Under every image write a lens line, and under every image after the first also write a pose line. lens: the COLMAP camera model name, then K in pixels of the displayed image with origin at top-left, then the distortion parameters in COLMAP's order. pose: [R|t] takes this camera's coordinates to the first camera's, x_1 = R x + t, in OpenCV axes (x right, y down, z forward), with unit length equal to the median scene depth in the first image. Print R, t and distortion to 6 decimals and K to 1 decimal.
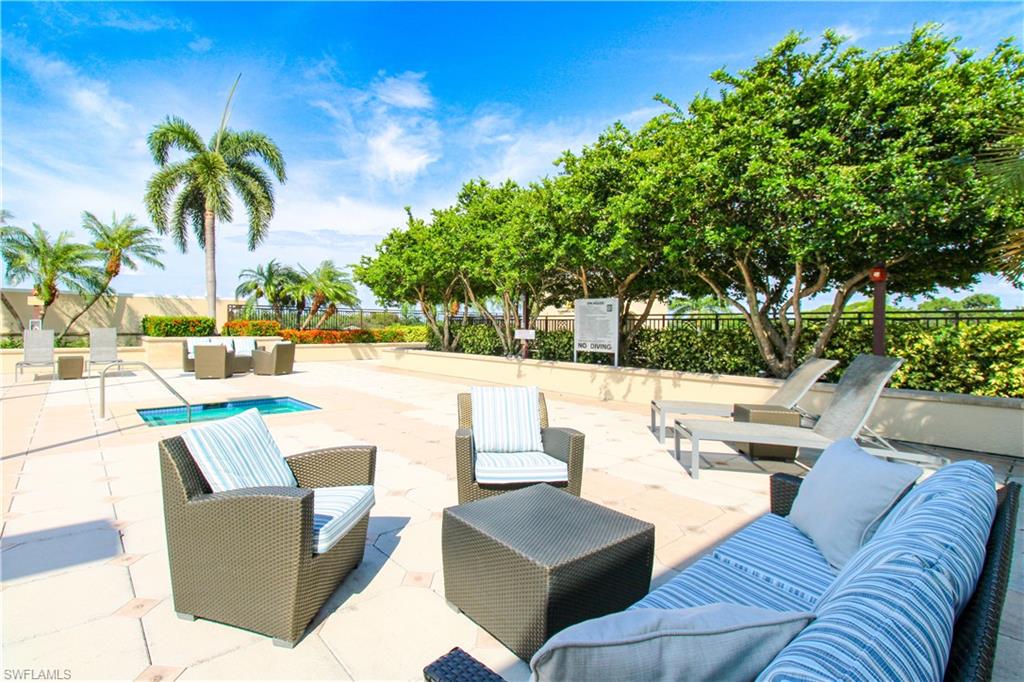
lens RADIAL K [[466.5, 0, 514.5], [0, 466.5, 324.3], [0, 0, 1]] dist [0.003607, -0.008102]
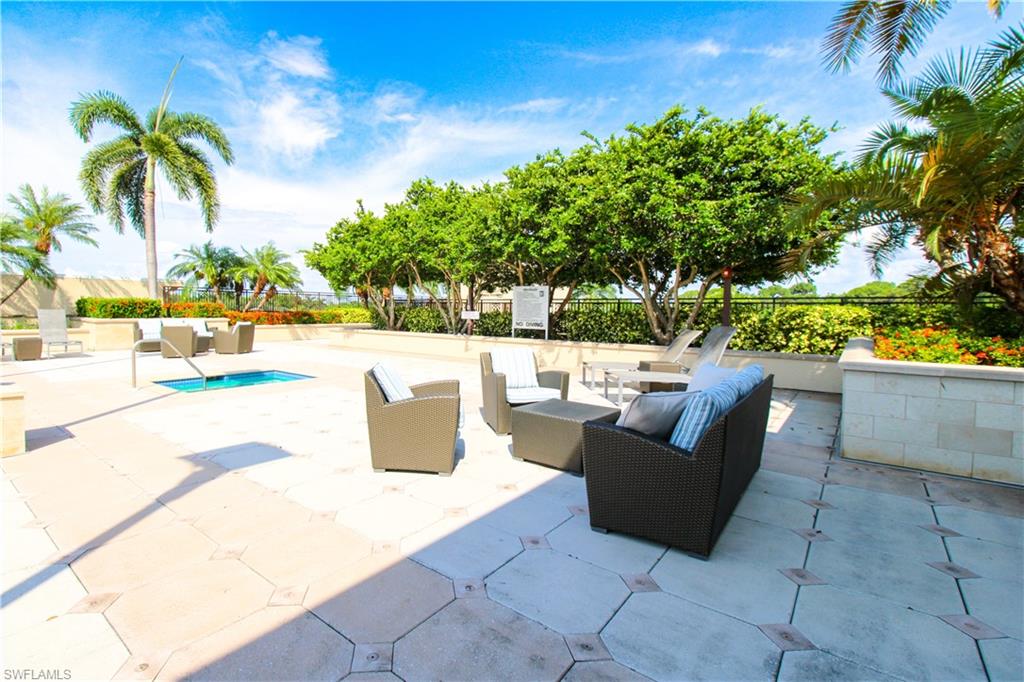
lens RADIAL K [[498.8, 0, 511.0], [0, 498.8, 330.6], [0, 0, 1]] dist [0.002384, -0.014794]
pose [[0.969200, -0.009567, 0.246089, -0.198991], [-0.001974, 0.998911, 0.046607, 0.001870], [-0.246267, -0.045657, 0.968126, -0.269114]]
